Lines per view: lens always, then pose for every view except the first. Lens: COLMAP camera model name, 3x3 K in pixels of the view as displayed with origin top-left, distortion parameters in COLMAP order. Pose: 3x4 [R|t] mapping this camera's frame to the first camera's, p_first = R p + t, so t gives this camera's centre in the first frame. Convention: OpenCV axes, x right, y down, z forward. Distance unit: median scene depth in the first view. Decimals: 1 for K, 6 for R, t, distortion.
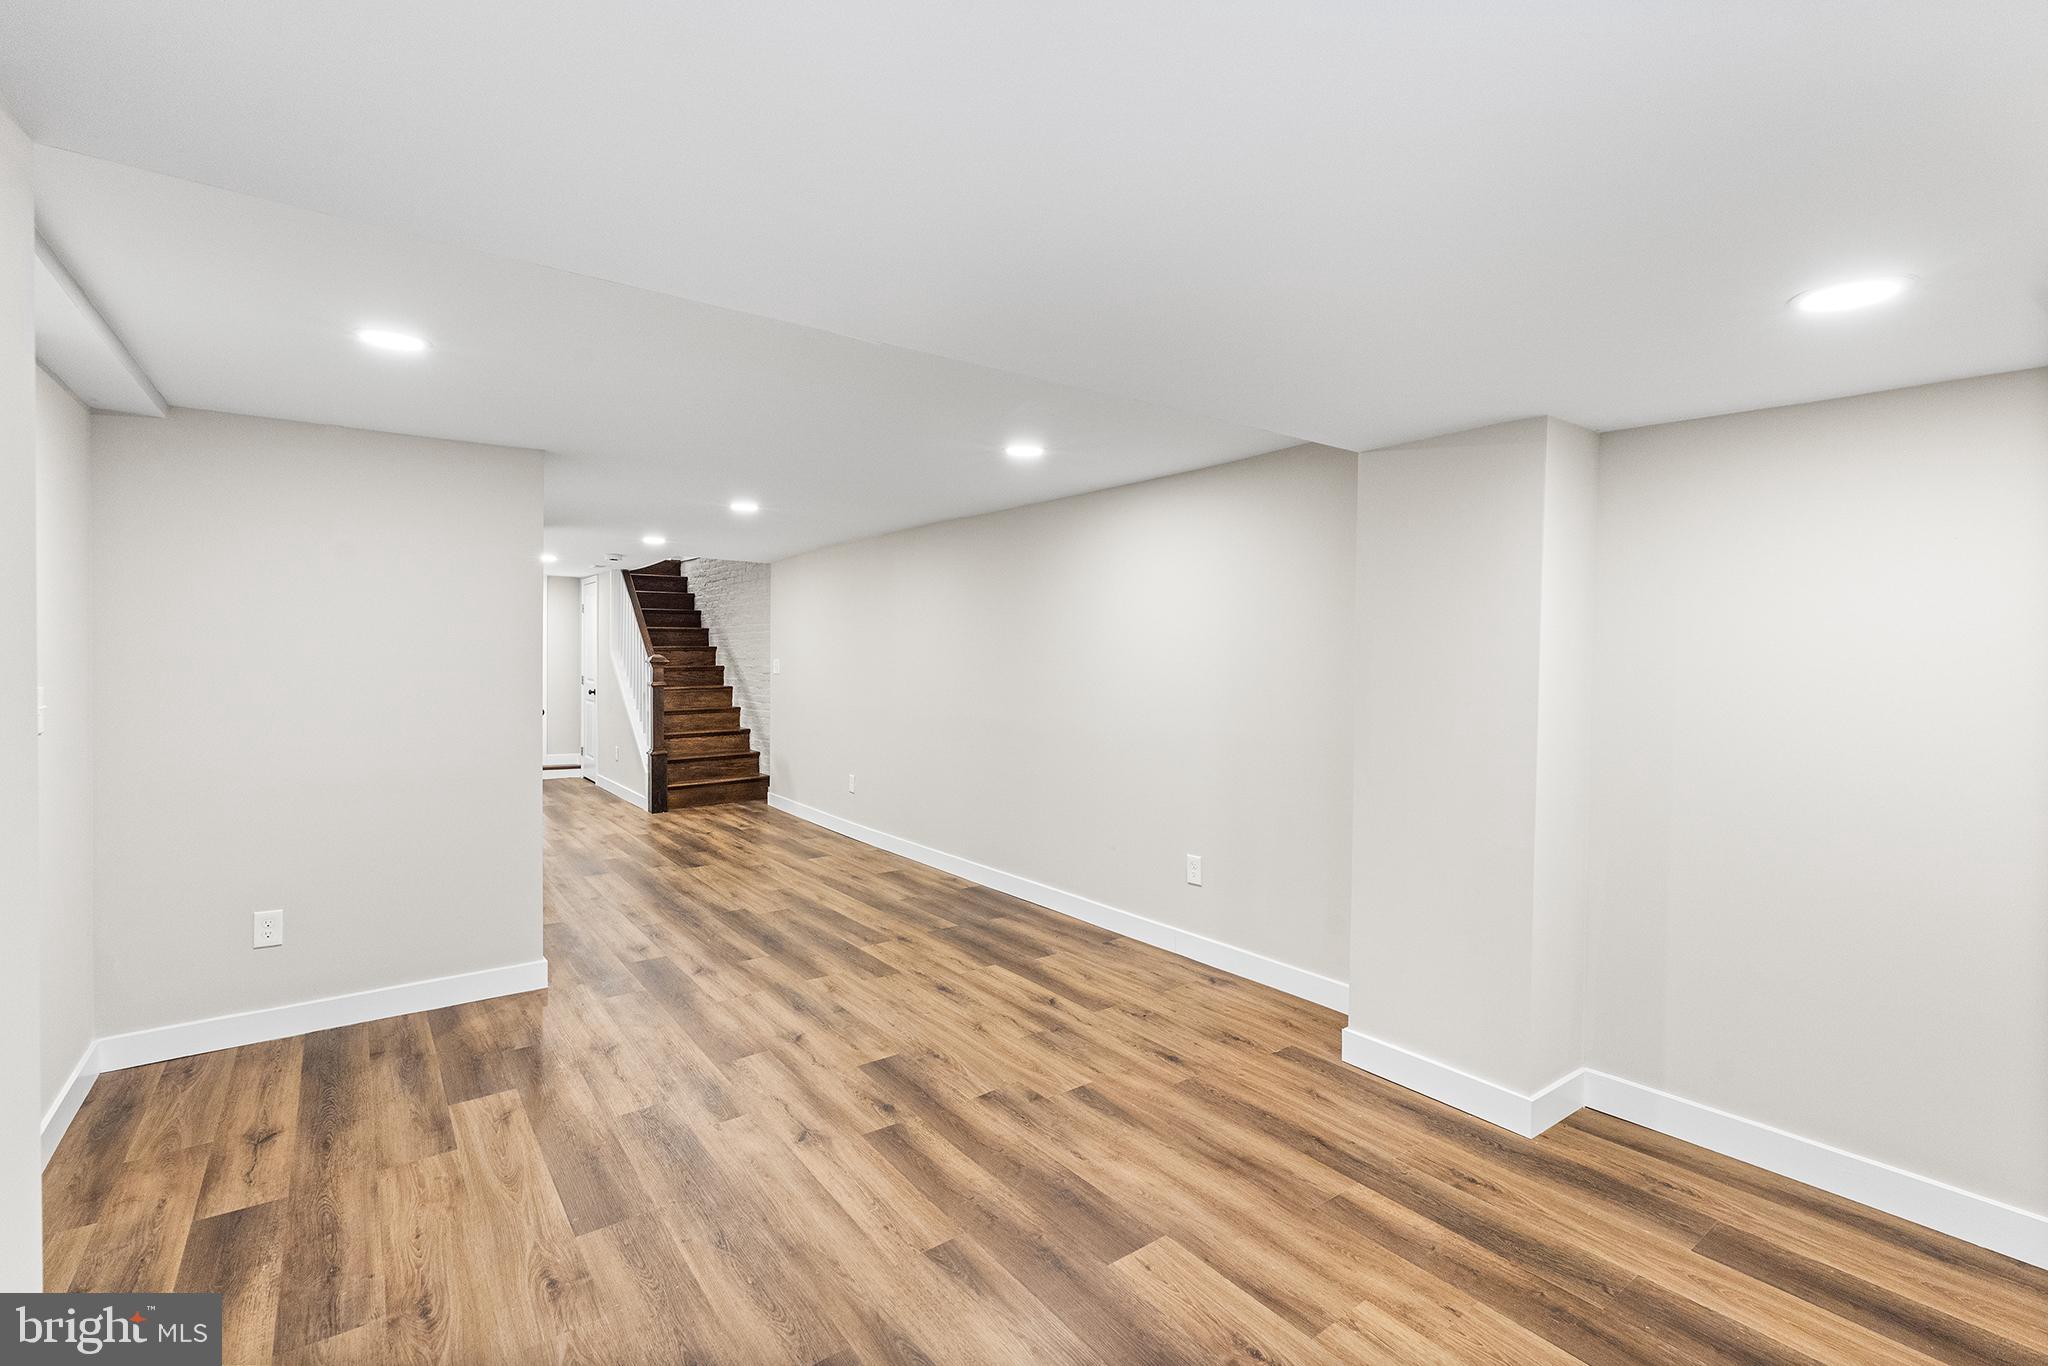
lens RADIAL K [[923.4, 0, 1022.9], [0, 923.4, 661.9], [0, 0, 1]] dist [-0.000424, -0.000084]
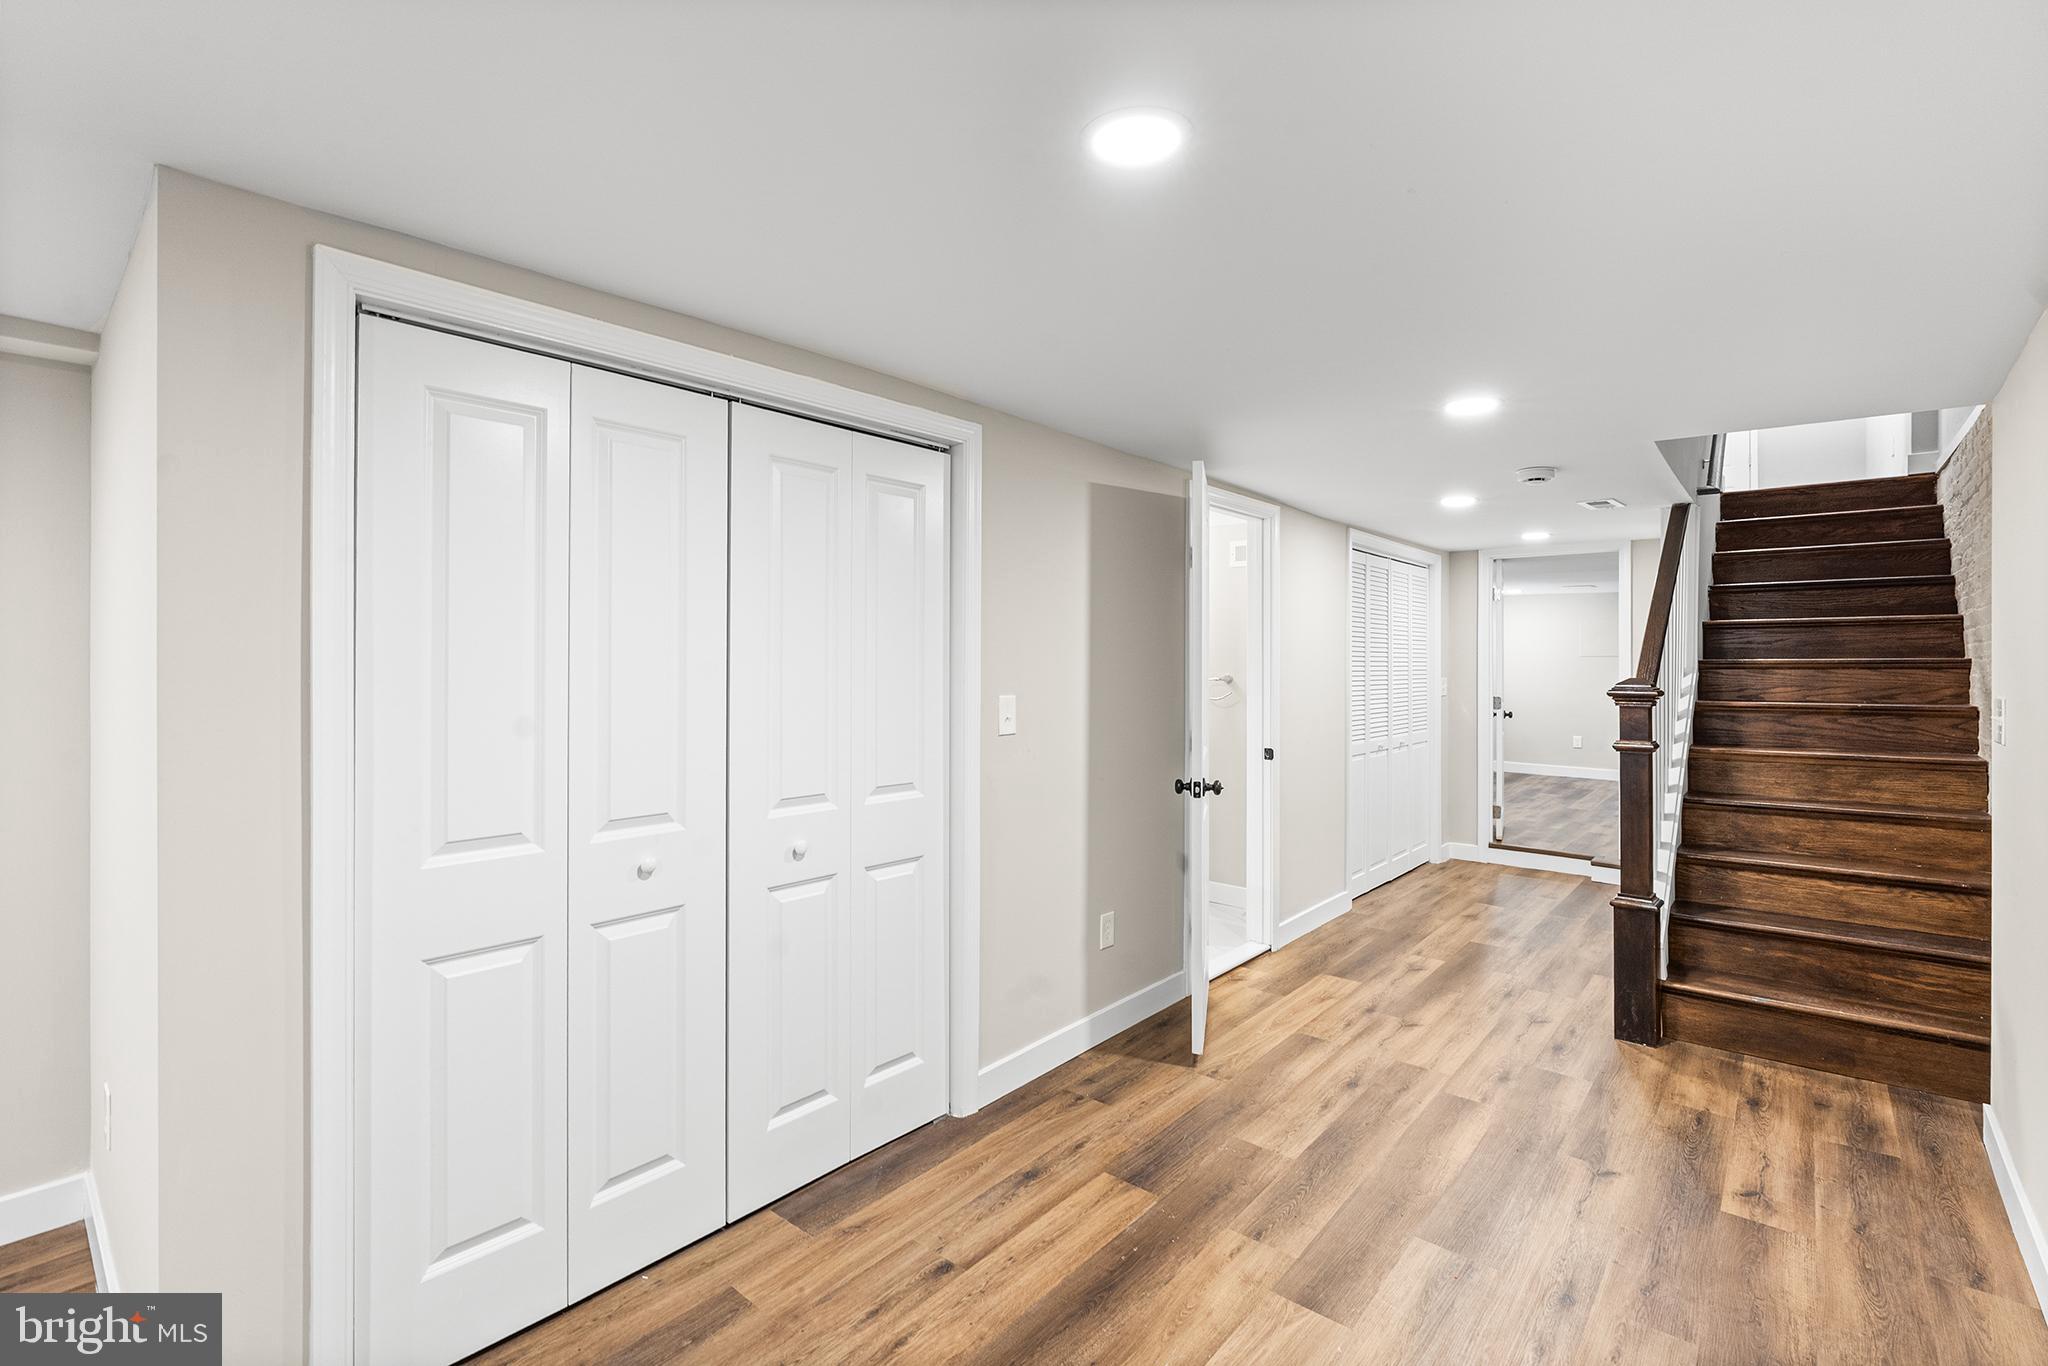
lens RADIAL K [[923.4, 0, 1022.9], [0, 923.4, 661.9], [0, 0, 1]] dist [-0.000424, -0.000084]
pose [[0.223473, -0.005946, -0.974692, -0.011051], [-0.014997, 0.999842, -0.009538, -0.002079], [0.974595, 0.016749, 0.223349, 0.195136]]
